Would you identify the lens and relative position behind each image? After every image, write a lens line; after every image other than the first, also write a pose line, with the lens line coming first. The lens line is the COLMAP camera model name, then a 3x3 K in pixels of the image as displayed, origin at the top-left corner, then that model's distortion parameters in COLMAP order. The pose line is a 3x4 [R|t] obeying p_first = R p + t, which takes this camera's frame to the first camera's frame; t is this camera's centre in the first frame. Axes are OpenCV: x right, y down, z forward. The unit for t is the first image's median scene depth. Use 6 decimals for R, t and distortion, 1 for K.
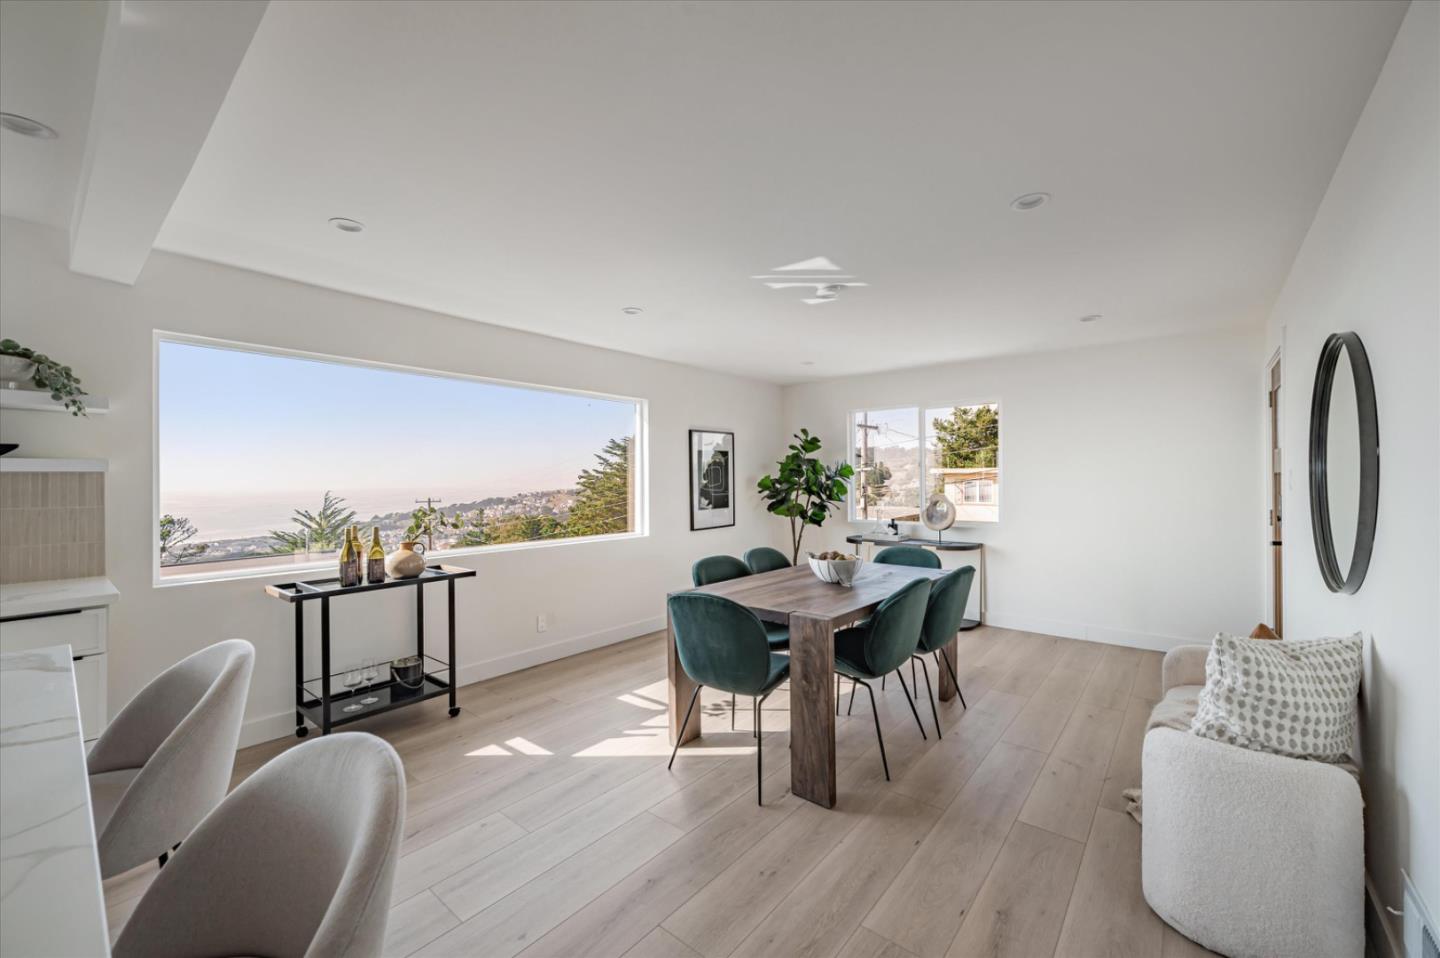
lens RADIAL K [[569.7, 0, 712.1], [0, 569.7, 482.7], [0, 0, 1]] dist [-0.000262, 0.000449]
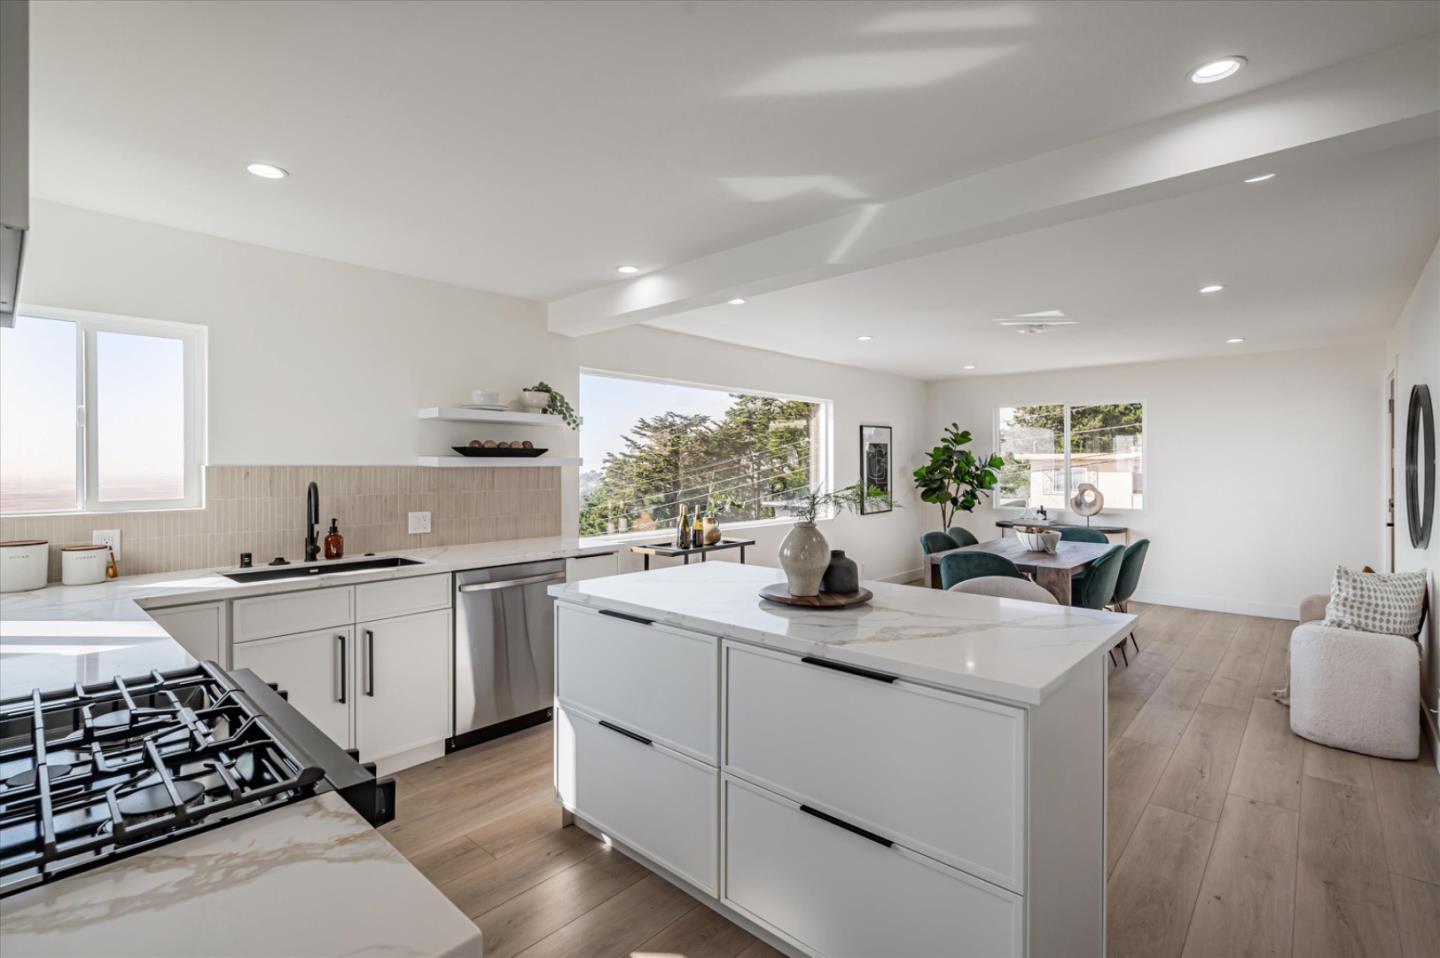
lens RADIAL K [[655.4, 0, 724.2], [0, 655.4, 469.8], [0, 0, 1]] dist [0.002077, -0.001395]
pose [[0.999325, 0.005173, -0.036371, -0.385861], [-0.005074, 0.999983, 0.002804, -0.010378], [0.036385, -0.002618, 0.999334, -0.451262]]
